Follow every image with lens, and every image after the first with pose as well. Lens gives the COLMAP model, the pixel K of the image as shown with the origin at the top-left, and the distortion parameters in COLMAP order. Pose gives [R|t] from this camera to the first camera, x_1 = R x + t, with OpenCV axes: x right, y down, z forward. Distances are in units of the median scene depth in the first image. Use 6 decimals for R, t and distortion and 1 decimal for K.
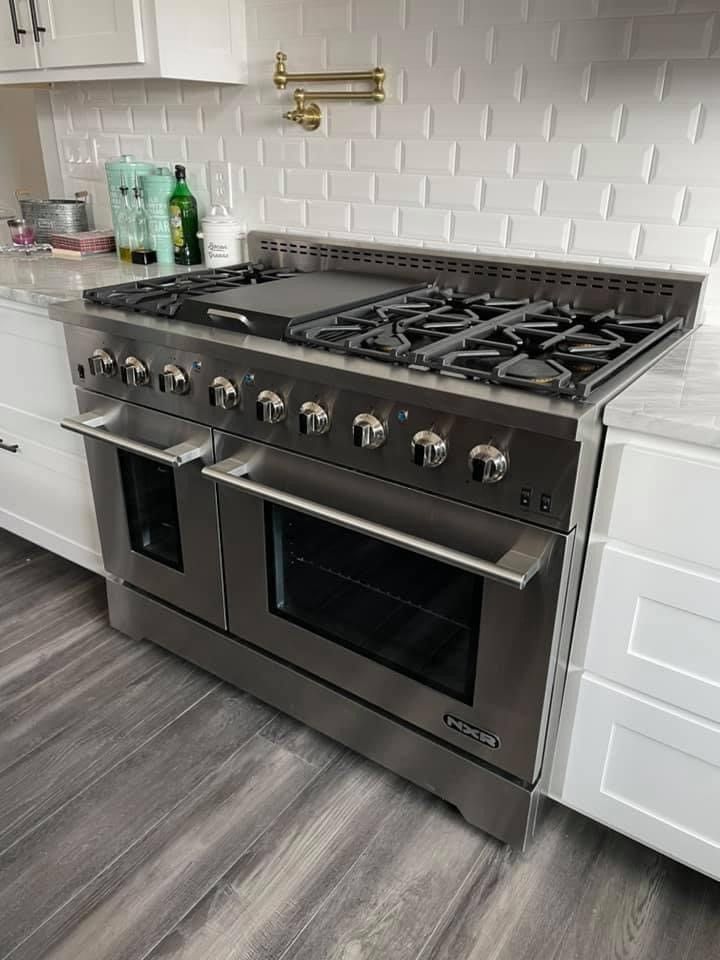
lens RADIAL K [[740.6, 0, 366.5], [0, 740.6, 478.5], [0, 0, 1]] dist [0.058828, -0.085929]
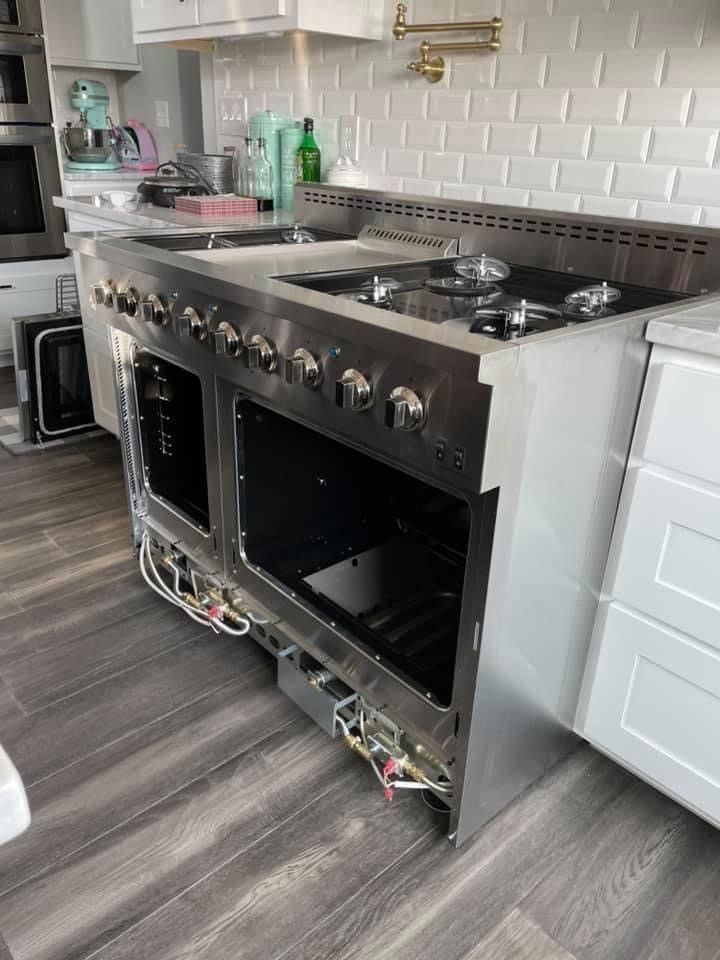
lens RADIAL K [[740.6, 0, 360.6], [0, 740.6, 476.7], [0, 0, 1]] dist [0.058828, -0.085929]
pose [[0.974563, 0.113862, -0.193036, 0.098499], [-0.114354, 0.993403, 0.008627, 0.090374], [0.192745, 0.013667, 0.981154, -0.038202]]
